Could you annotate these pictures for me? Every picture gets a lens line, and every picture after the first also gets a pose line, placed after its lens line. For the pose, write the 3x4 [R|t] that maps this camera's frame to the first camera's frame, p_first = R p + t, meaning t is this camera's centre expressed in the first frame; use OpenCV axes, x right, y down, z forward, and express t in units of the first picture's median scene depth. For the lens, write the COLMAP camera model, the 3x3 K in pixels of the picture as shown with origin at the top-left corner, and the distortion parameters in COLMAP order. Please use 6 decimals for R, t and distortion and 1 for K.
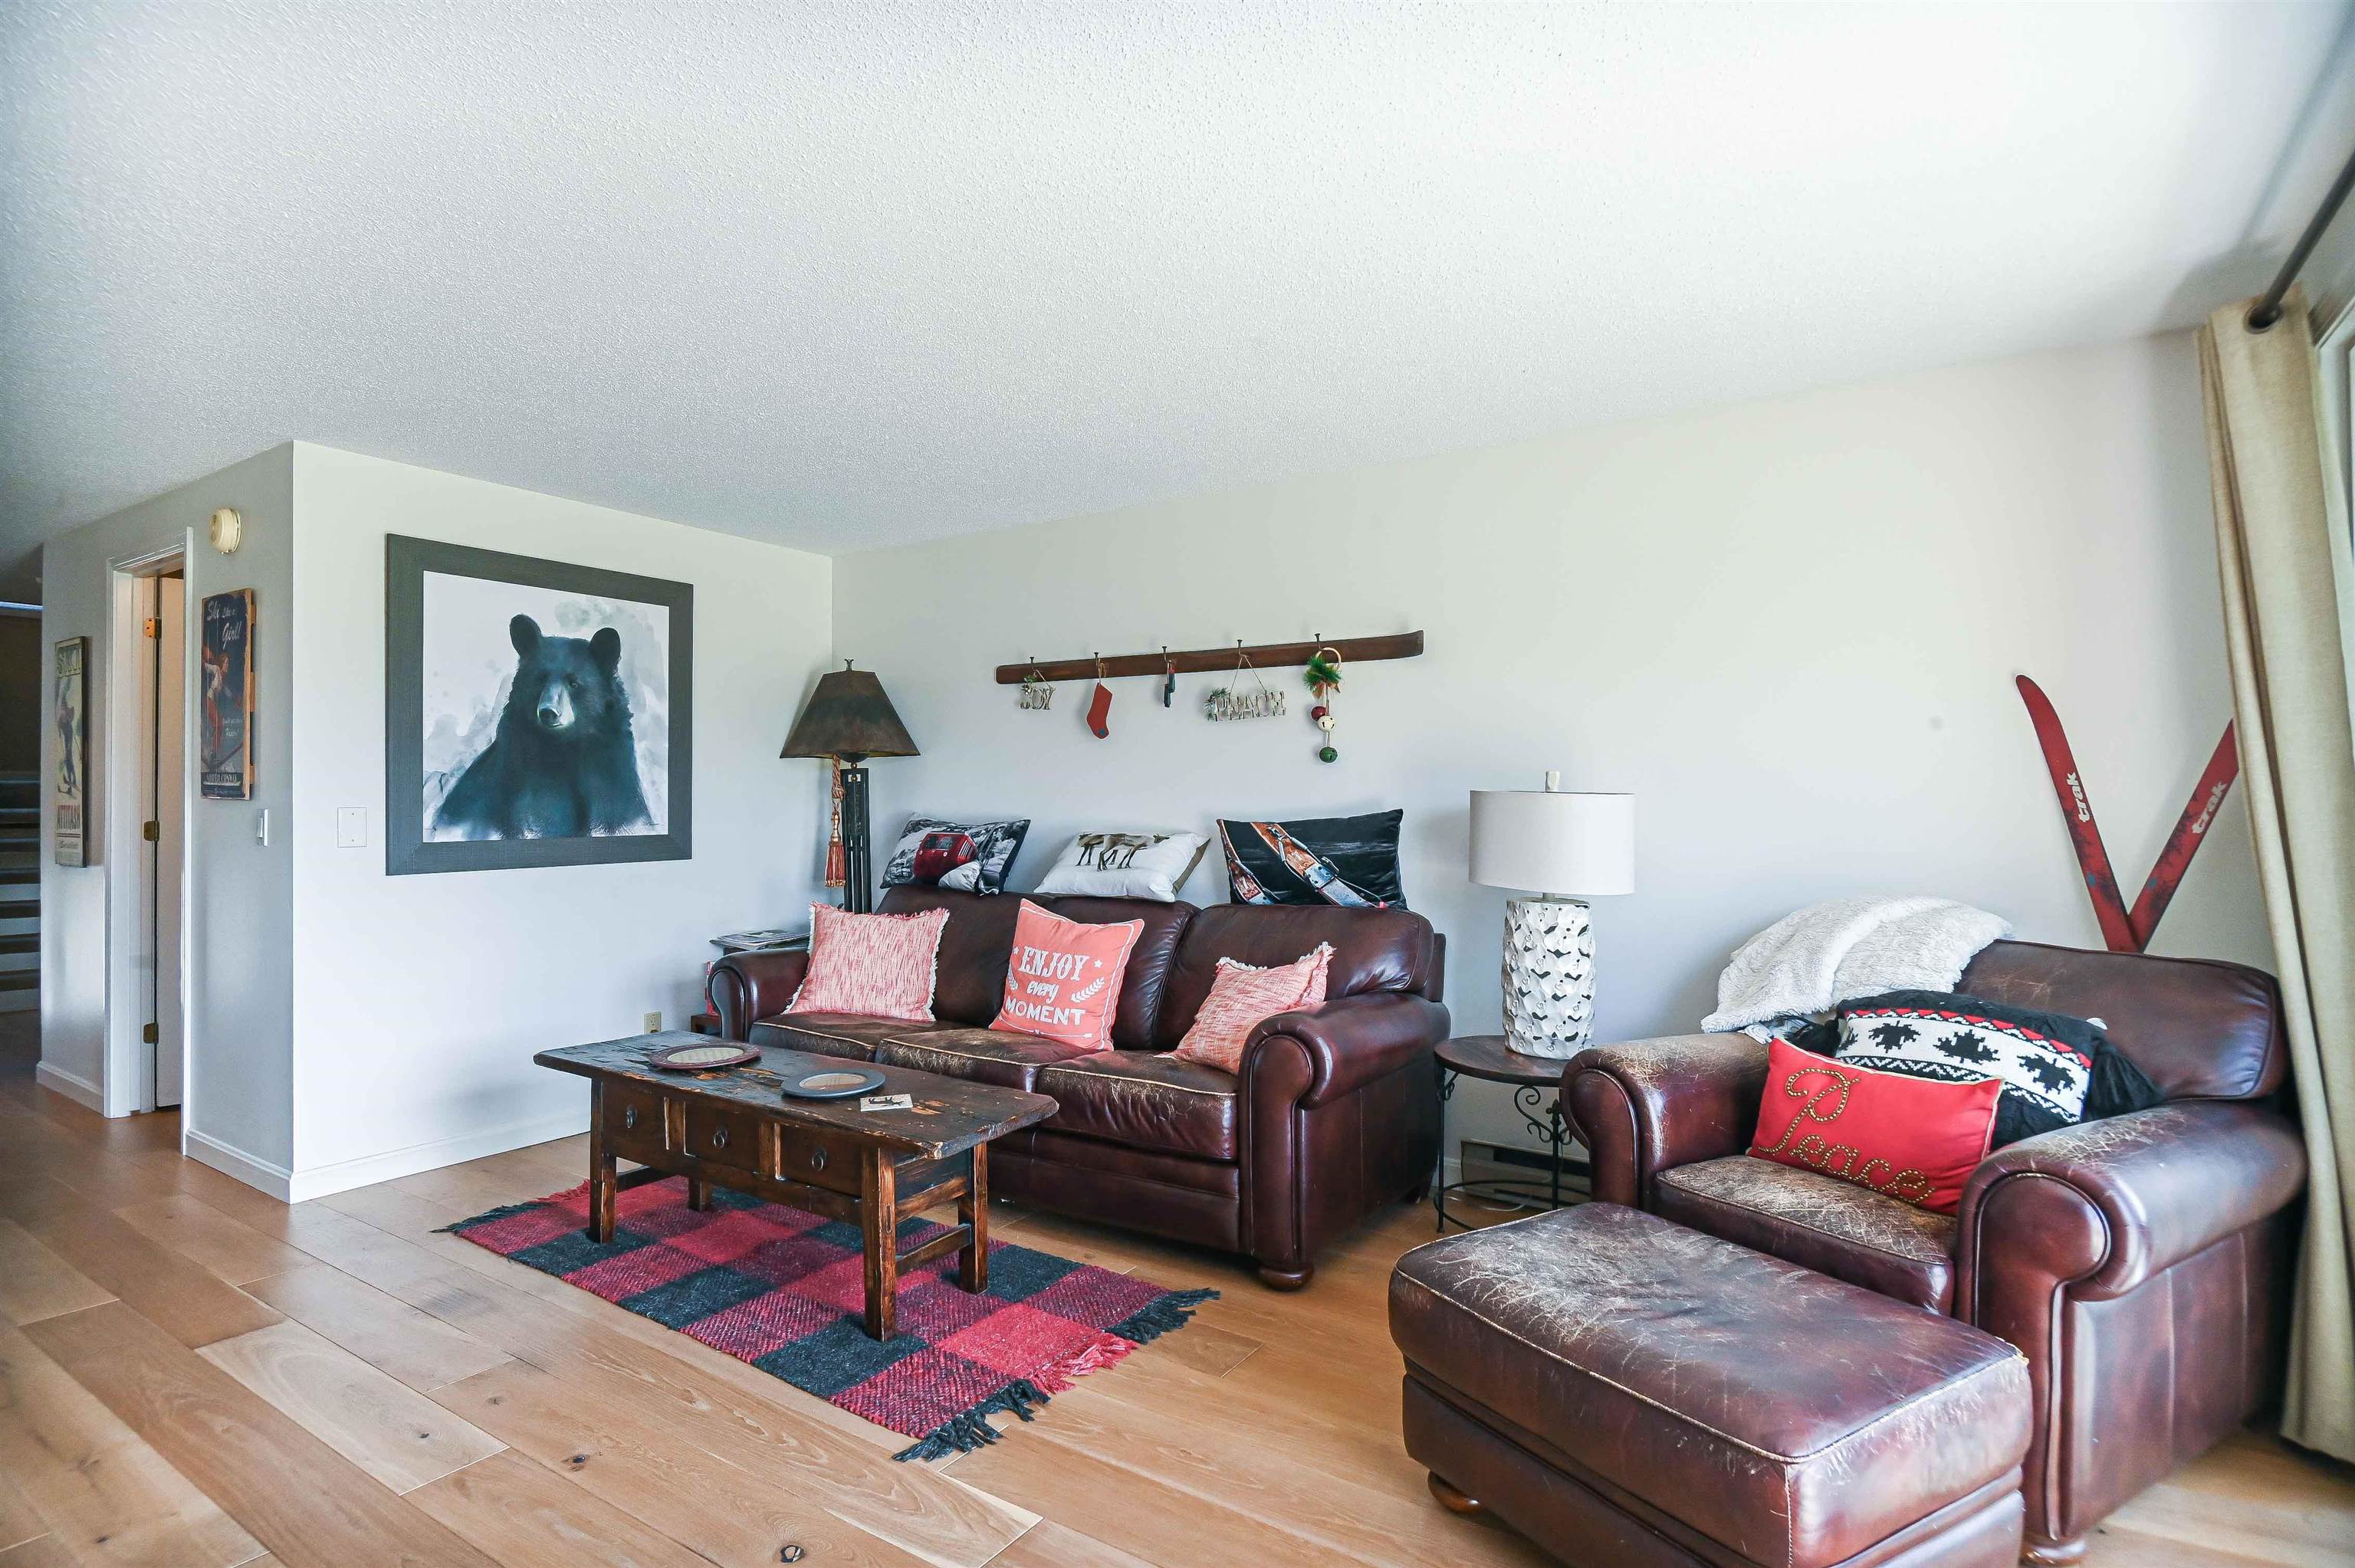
lens RADIAL K [[1181.0, 0, 1169.1], [0, 1181.0, 798.1], [0, 0, 1]] dist [0.010680, -0.016214]
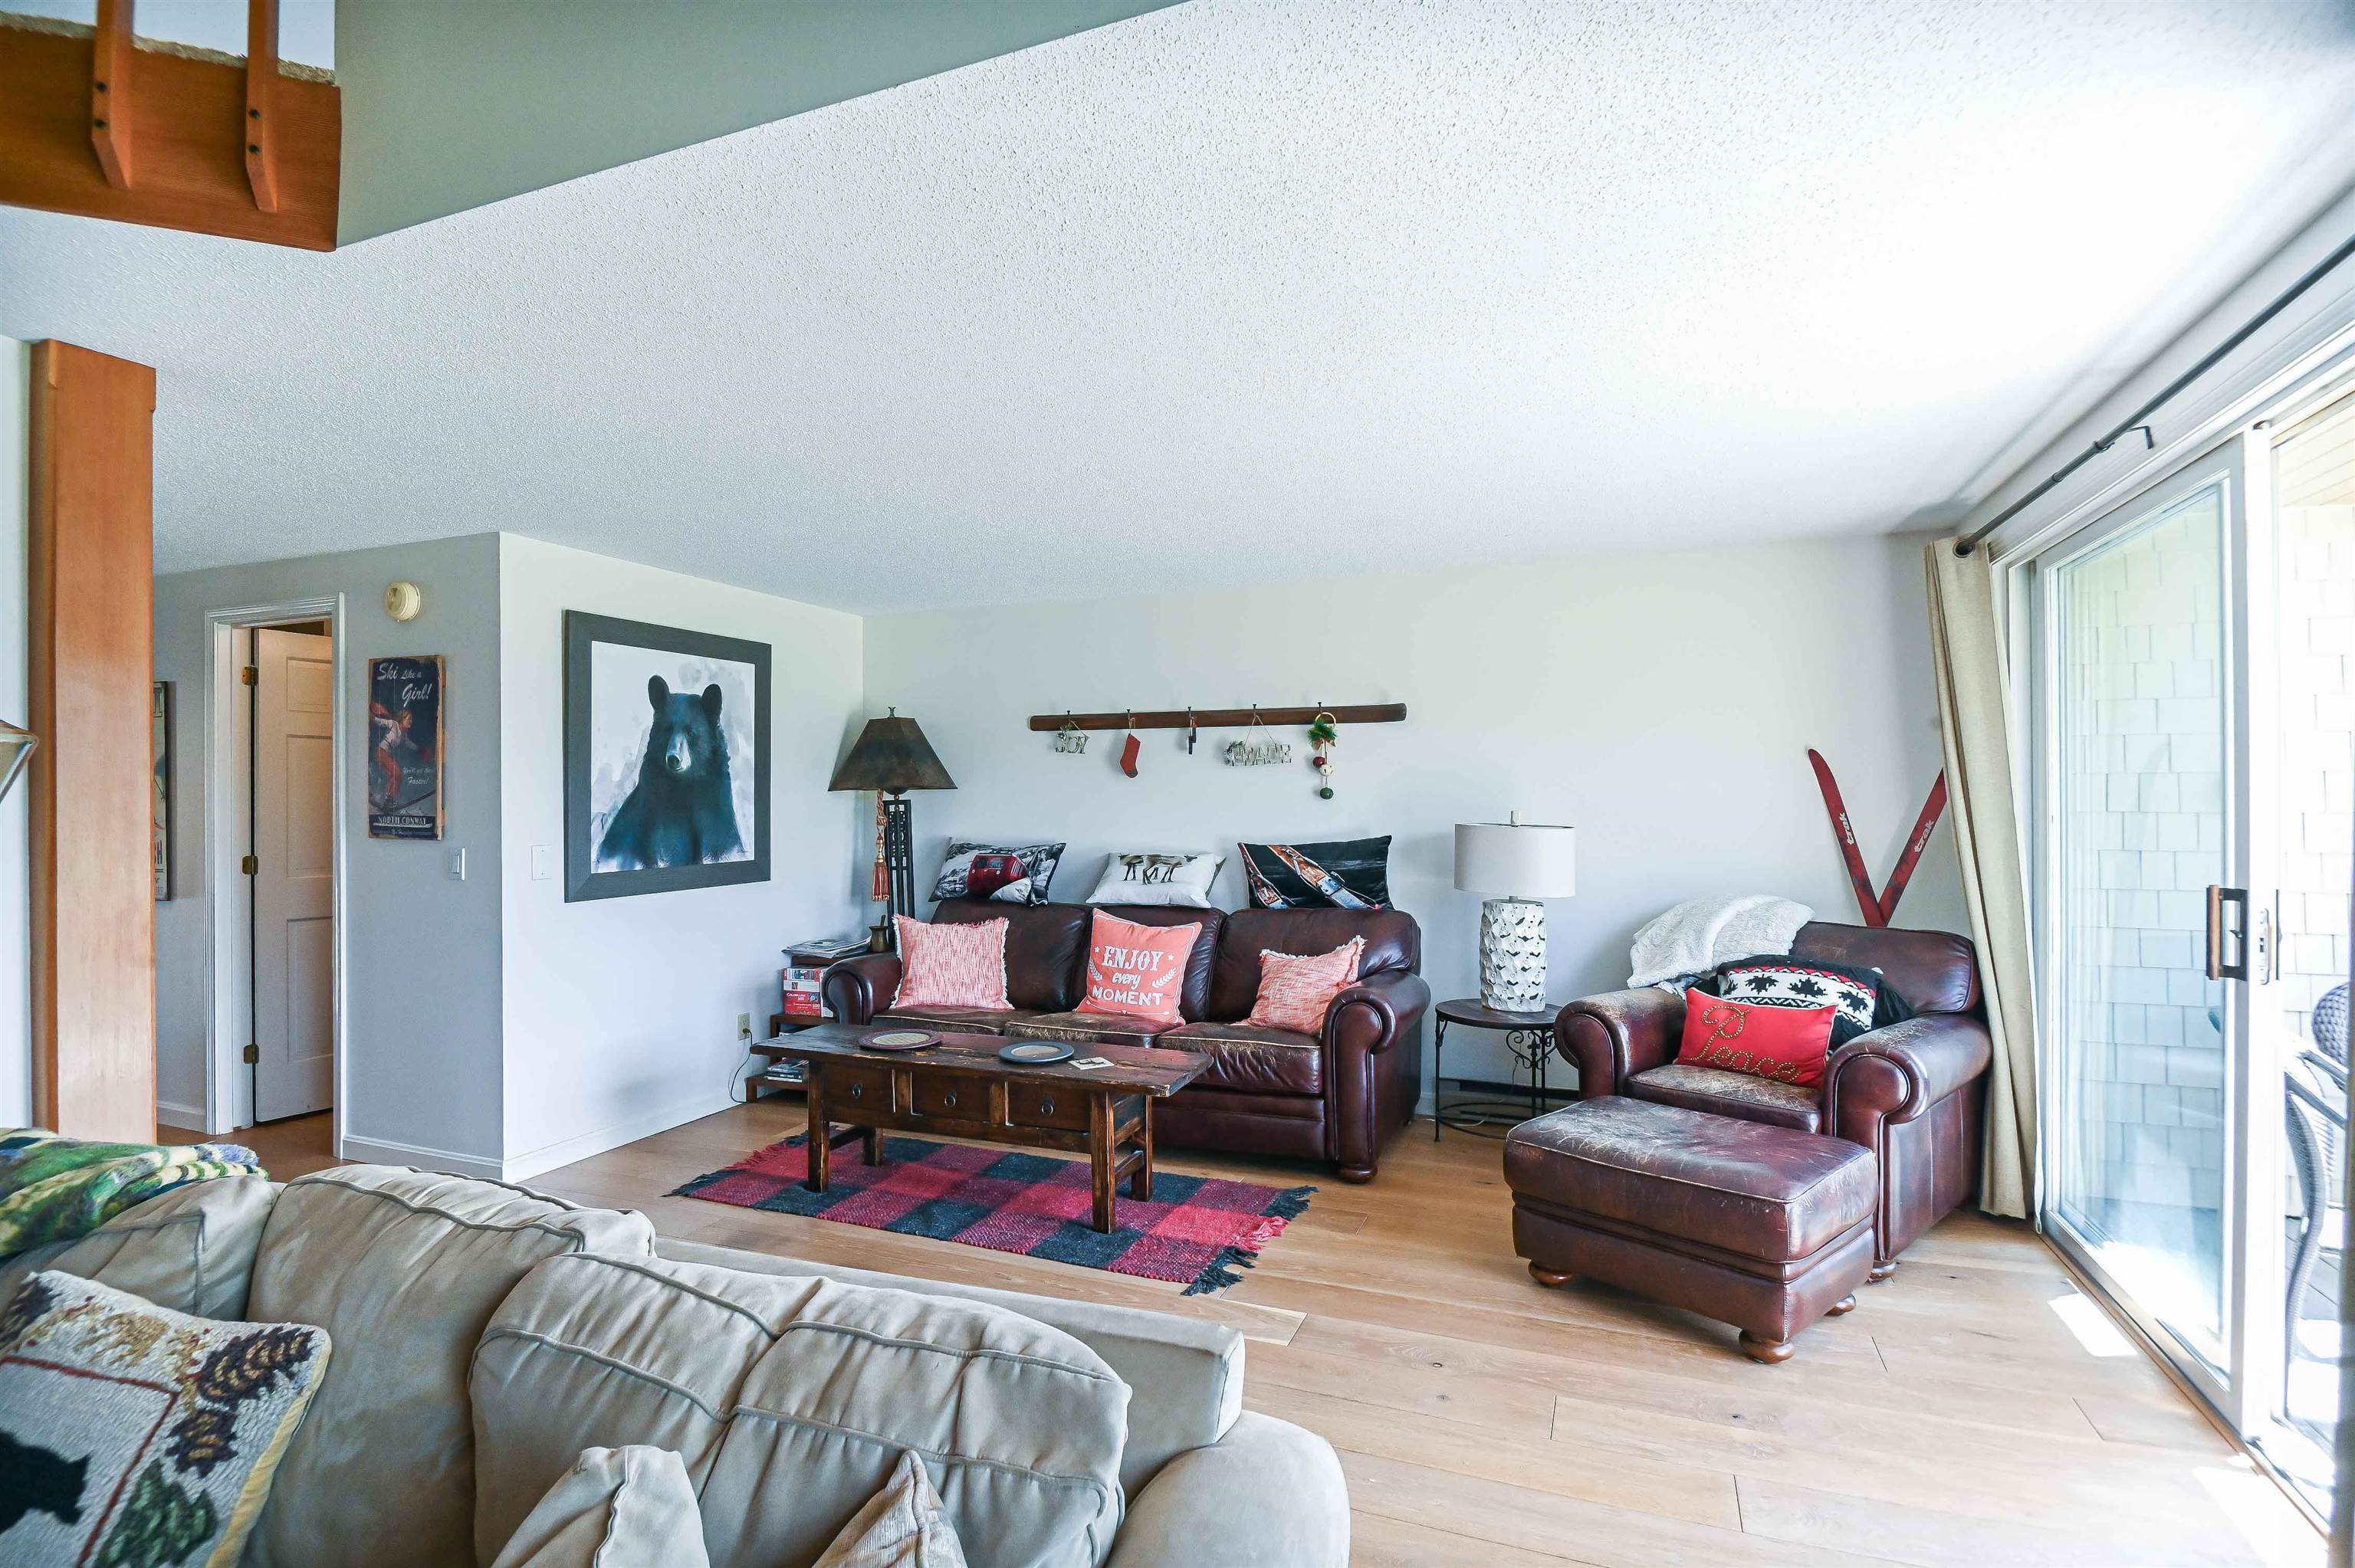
lens RADIAL K [[1140.8, 0, 1174.3], [0, 1140.8, 799.8], [0, 0, 1]] dist [0.000994, -0.000469]
pose [[0.979657, -0.006514, 0.200574, -0.305152], [0.006027, 0.999977, 0.003040, -0.036583], [-0.200589, -0.001769, 0.979674, -0.226750]]
